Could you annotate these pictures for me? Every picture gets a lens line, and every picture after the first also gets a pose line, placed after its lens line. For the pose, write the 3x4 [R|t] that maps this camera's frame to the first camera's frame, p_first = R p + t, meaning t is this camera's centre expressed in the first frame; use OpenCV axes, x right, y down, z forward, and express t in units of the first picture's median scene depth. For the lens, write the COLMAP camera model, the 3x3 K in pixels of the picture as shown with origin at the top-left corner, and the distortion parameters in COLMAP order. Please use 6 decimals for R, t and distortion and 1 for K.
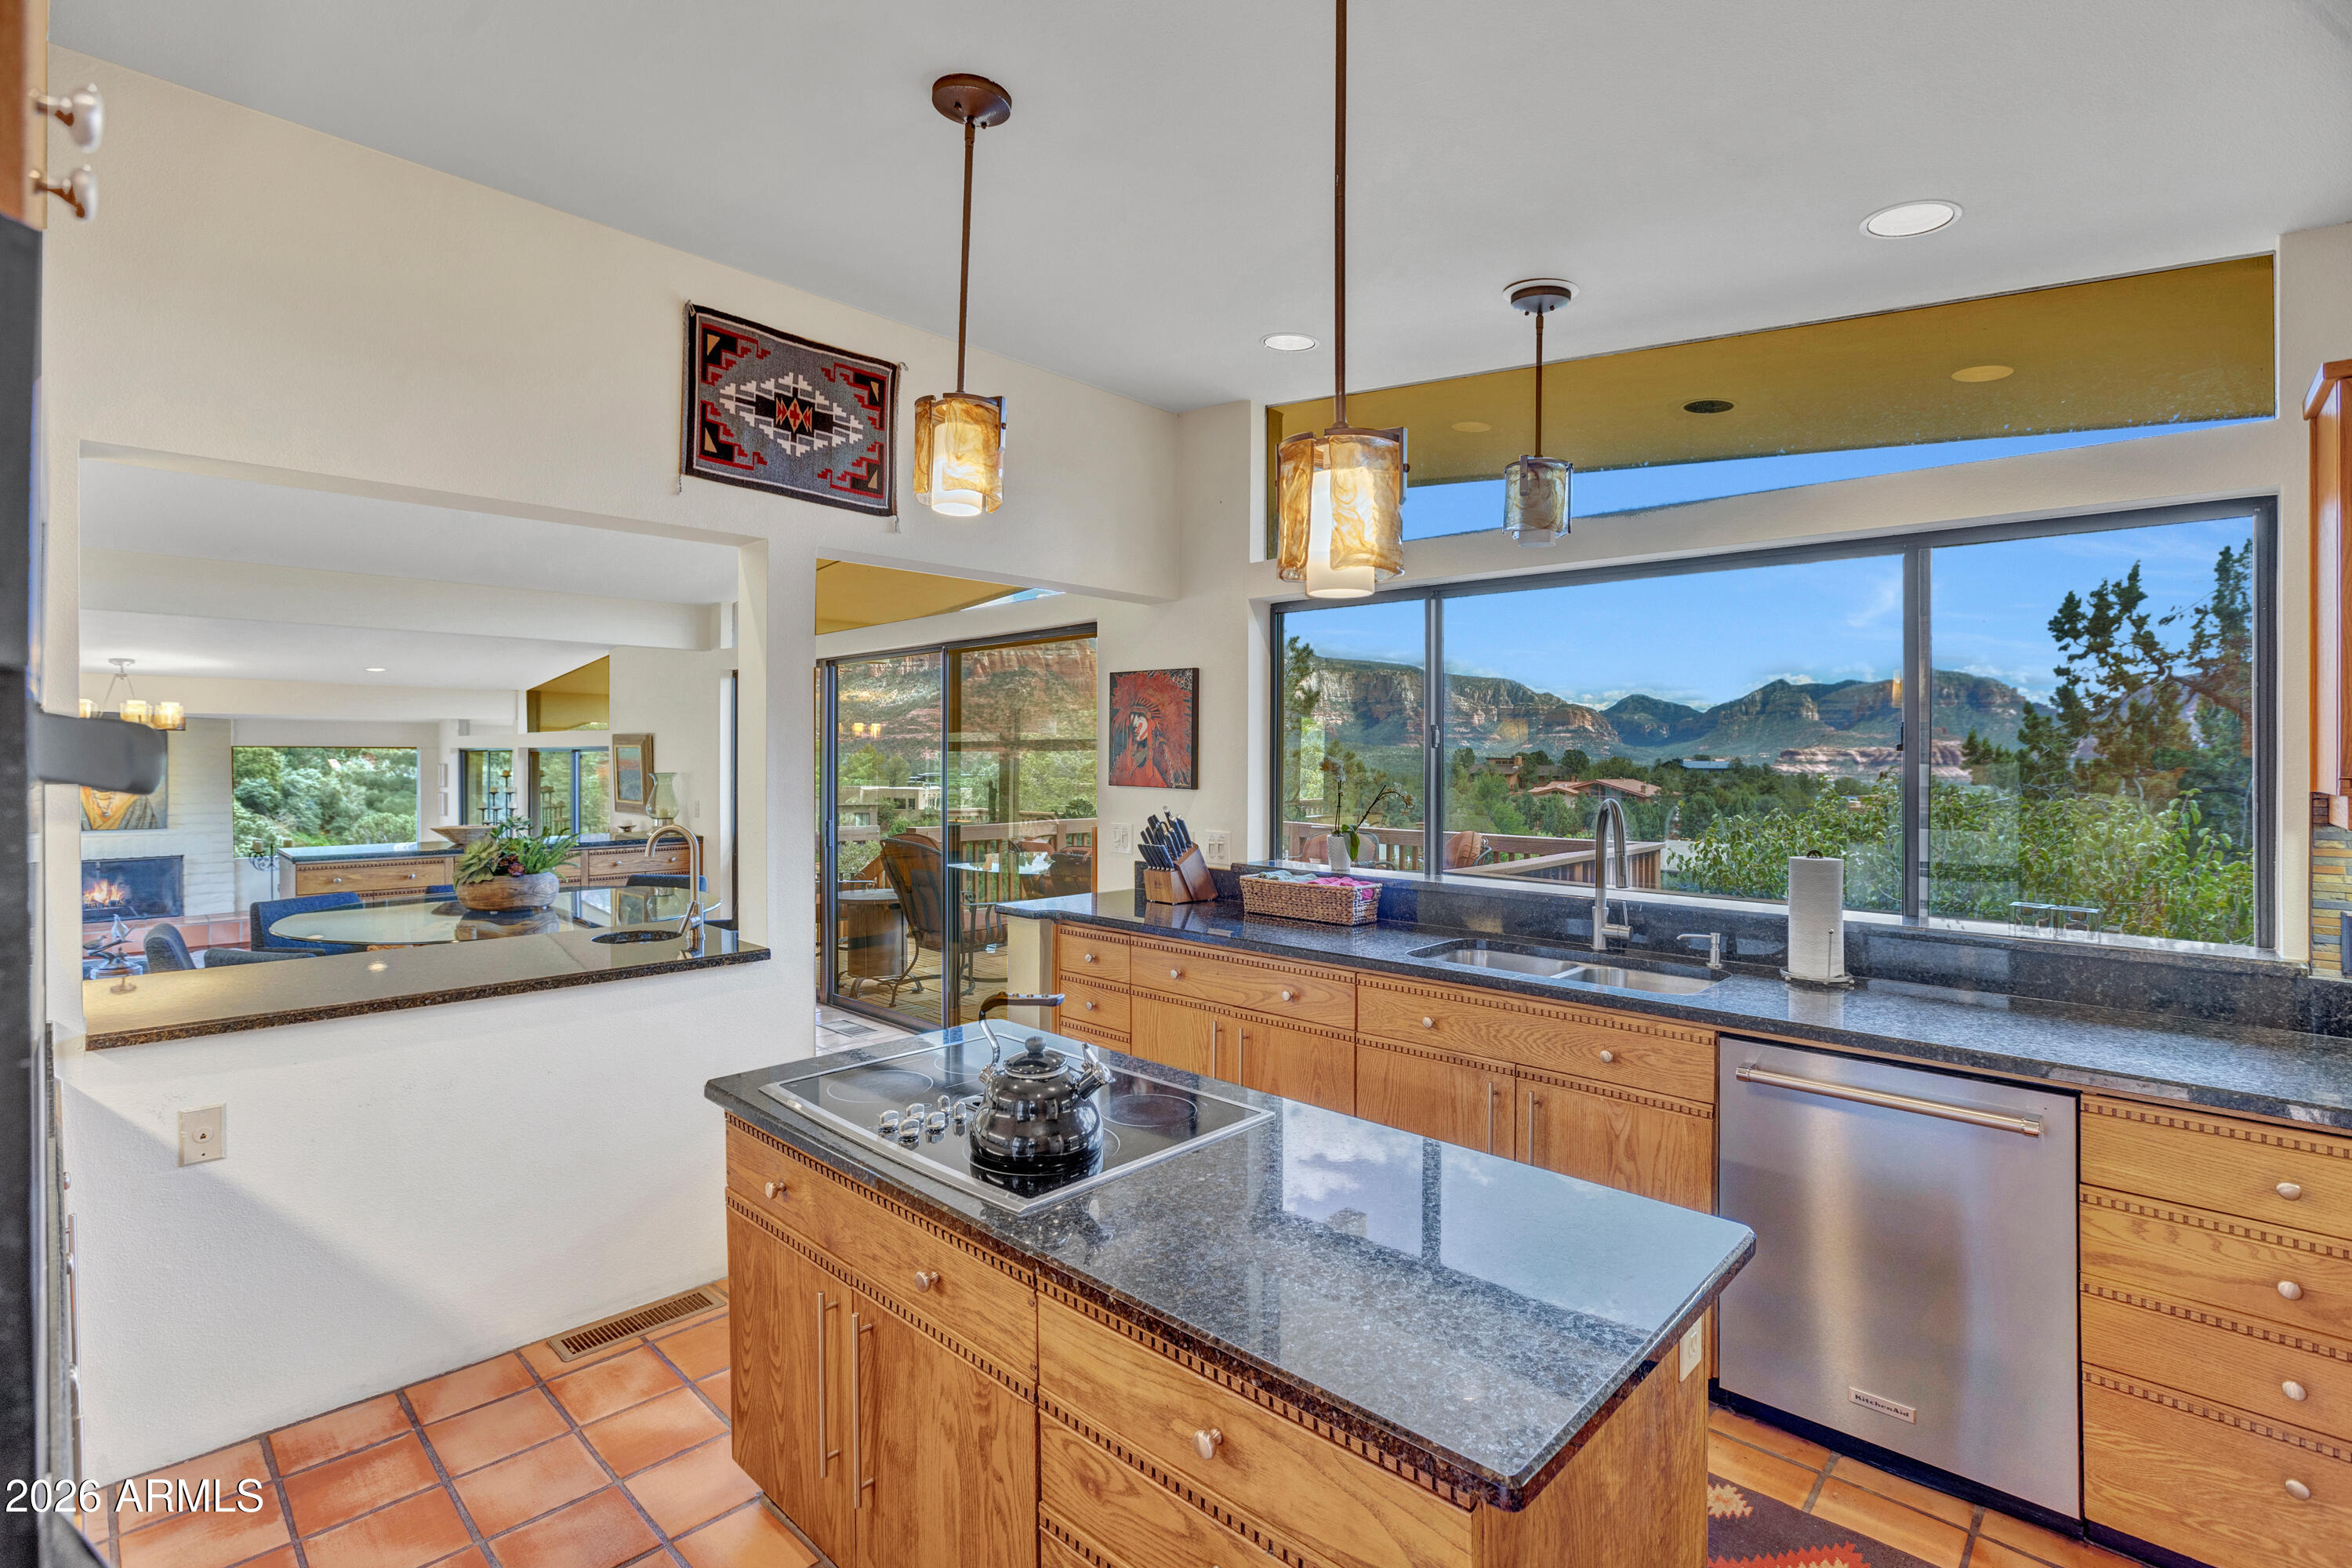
lens RADIAL K [[1088.5, 0, 1164.8], [0, 1088.5, 773.9], [0, 0, 1]] dist [-0.043127, 0.001243]
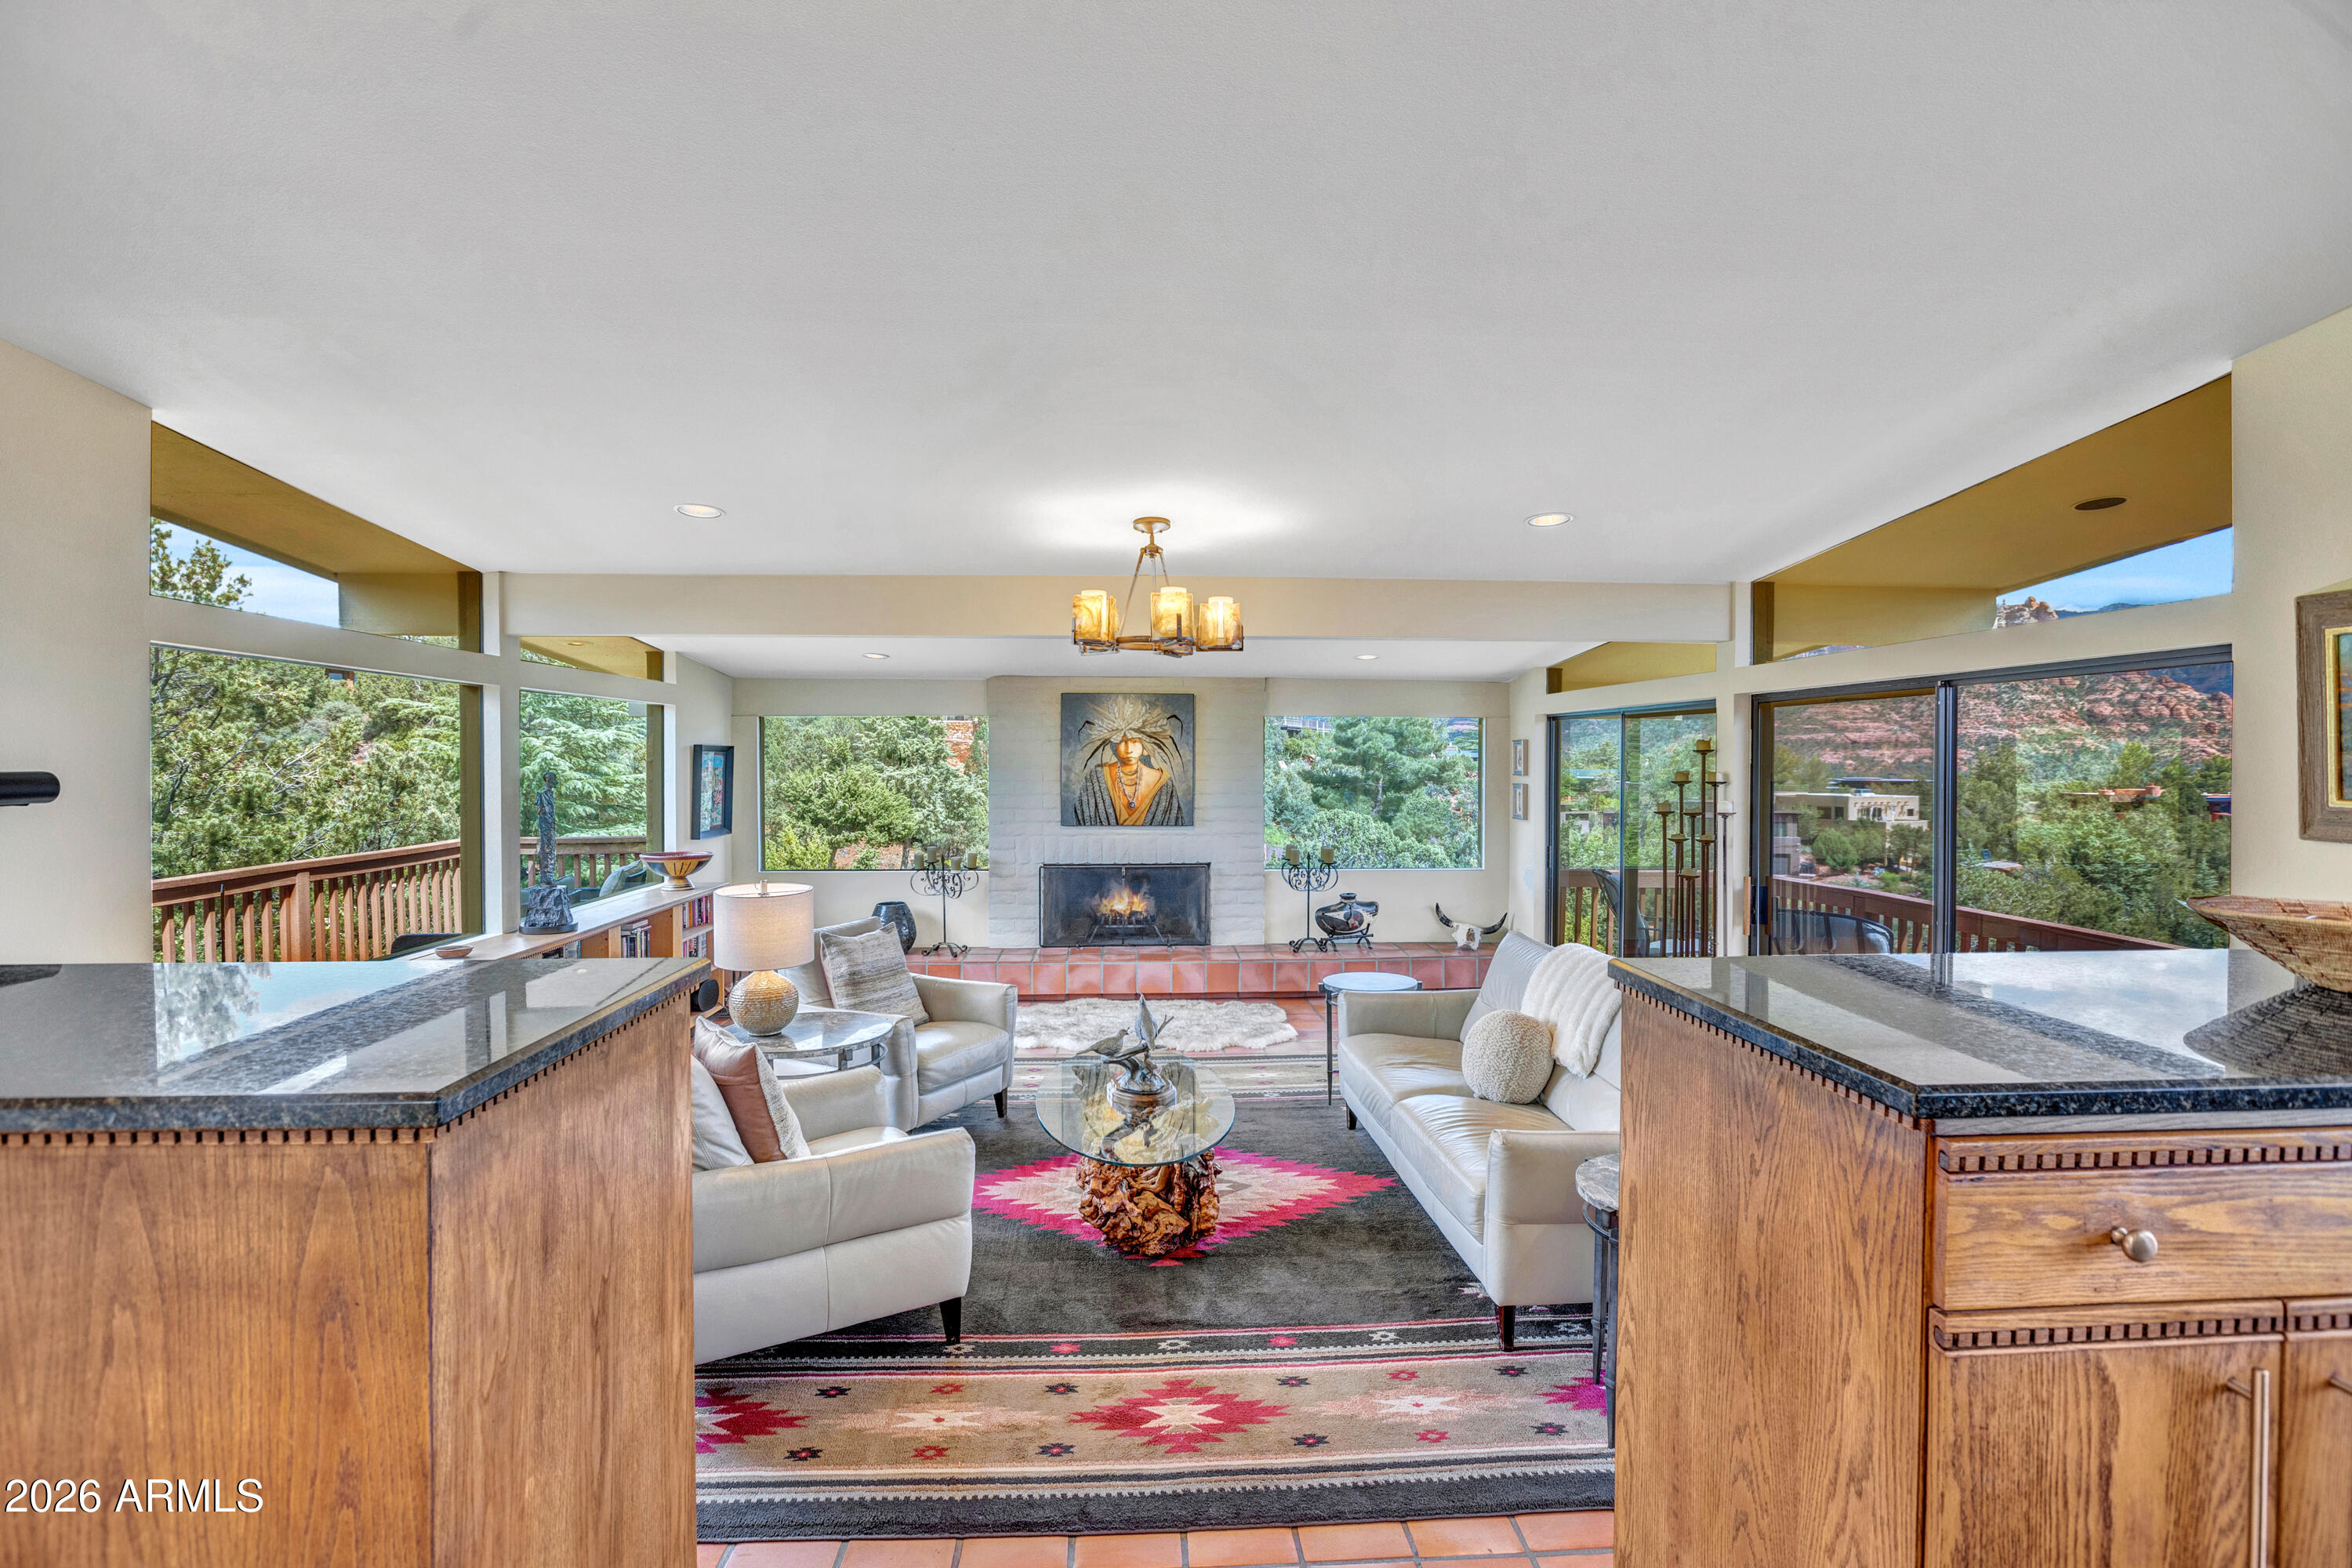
lens RADIAL K [[1088.5, 0, 1164.8], [0, 1088.5, 773.9], [0, 0, 1]] dist [-0.043127, 0.001243]
pose [[0.720721, 0.005330, -0.693204, -0.433513], [-0.007725, 0.999970, -0.000344, 0.015941], [0.693182, 0.005603, 0.720741, 0.429564]]
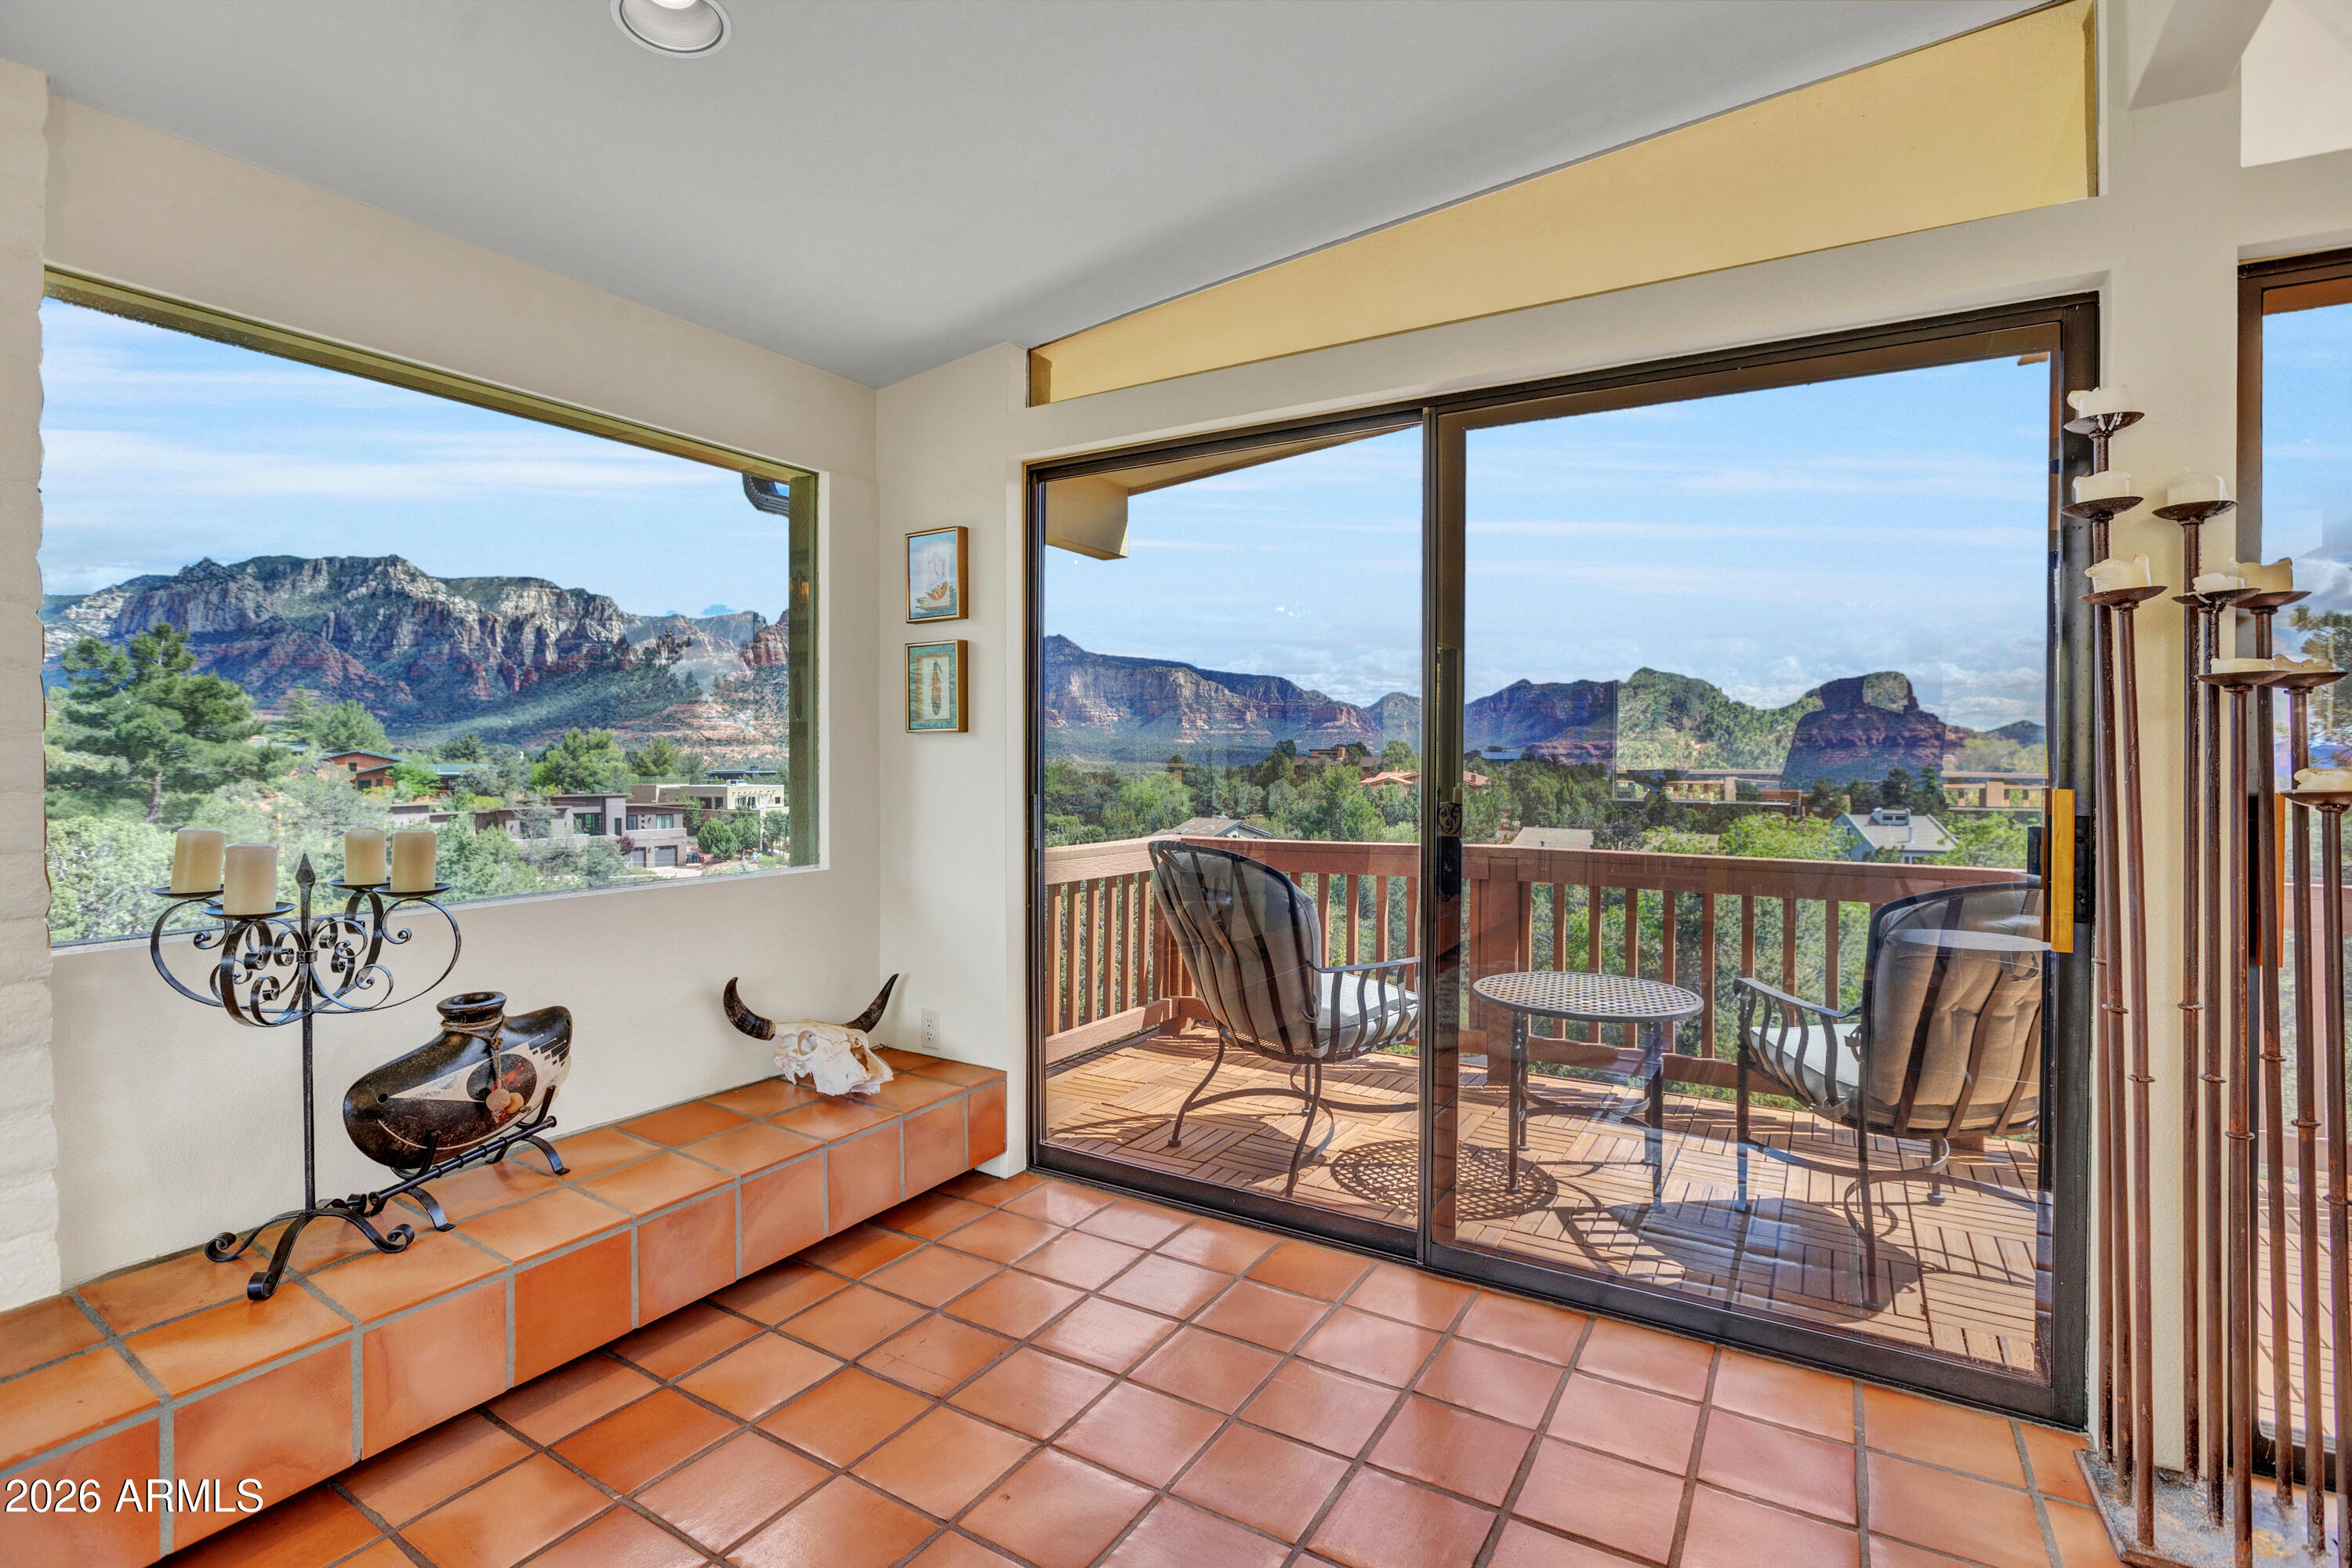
lens RADIAL K [[1096.4, 0, 1150.3], [0, 1096.4, 761.2], [0, 0, 1]] dist [-0.042329, 0.008105]
pose [[0.981071, -0.008308, 0.193468, -0.769148], [0.010103, 0.999915, -0.008290, 0.055080], [-0.193382, 0.010088, 0.981072, 0.826605]]
